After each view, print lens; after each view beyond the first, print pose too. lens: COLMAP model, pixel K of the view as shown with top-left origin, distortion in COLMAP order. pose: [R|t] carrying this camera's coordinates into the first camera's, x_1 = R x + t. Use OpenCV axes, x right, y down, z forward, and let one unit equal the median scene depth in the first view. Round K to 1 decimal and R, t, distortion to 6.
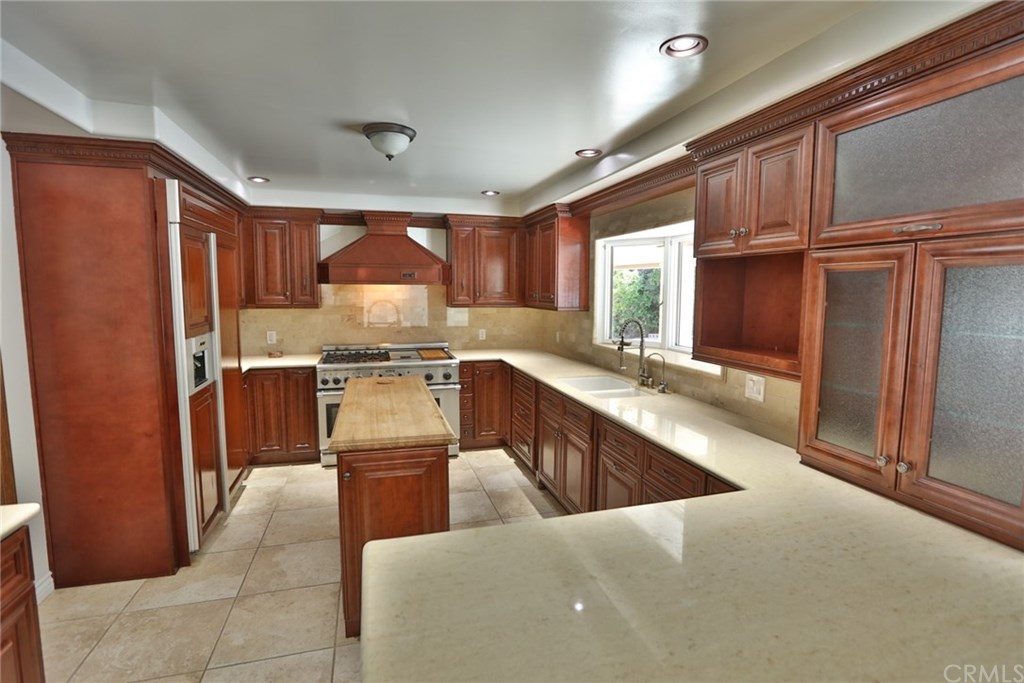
lens RADIAL K [[495.0, 0, 515.9], [0, 495.0, 340.3], [0, 0, 1]] dist [-0.035276, 0.006967]
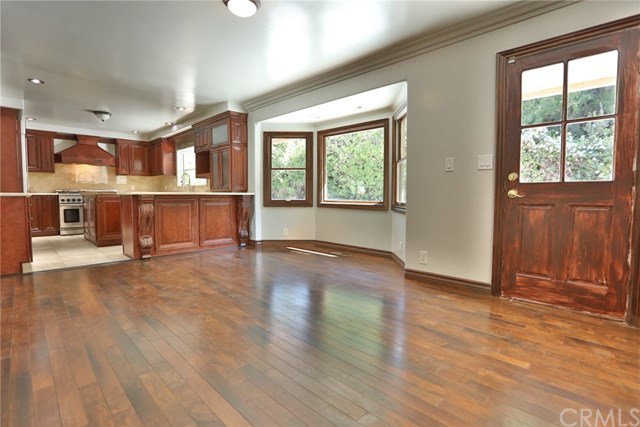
lens RADIAL K [[309.4, 0, 323.0], [0, 309.4, 213.3], [0, 0, 1]] dist [-0.035276, 0.006967]
pose [[0.873189, -0.033004, 0.486262, 0.017620], [0.052239, 0.998295, -0.026049, 0.239264], [-0.484573, 0.048148, 0.873425, -0.915720]]
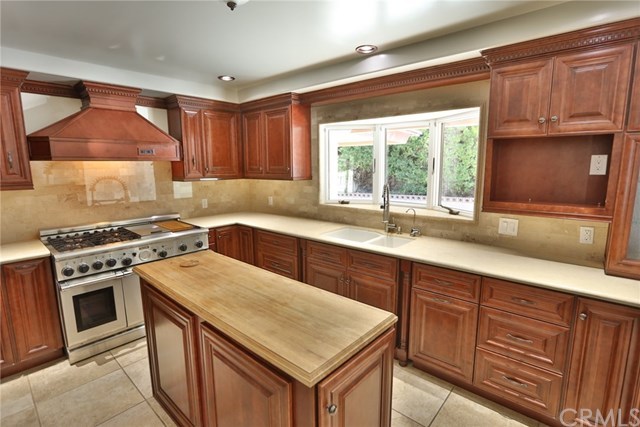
lens RADIAL K [[309.4, 0, 320.1], [0, 309.4, 210.7], [0, 0, 1]] dist [-0.035276, 0.006967]
pose [[0.843690, -0.091667, 0.528946, -0.261187], [0.067101, 0.995593, 0.065508, -0.027805], [-0.532620, -0.019776, 0.846123, 0.279787]]
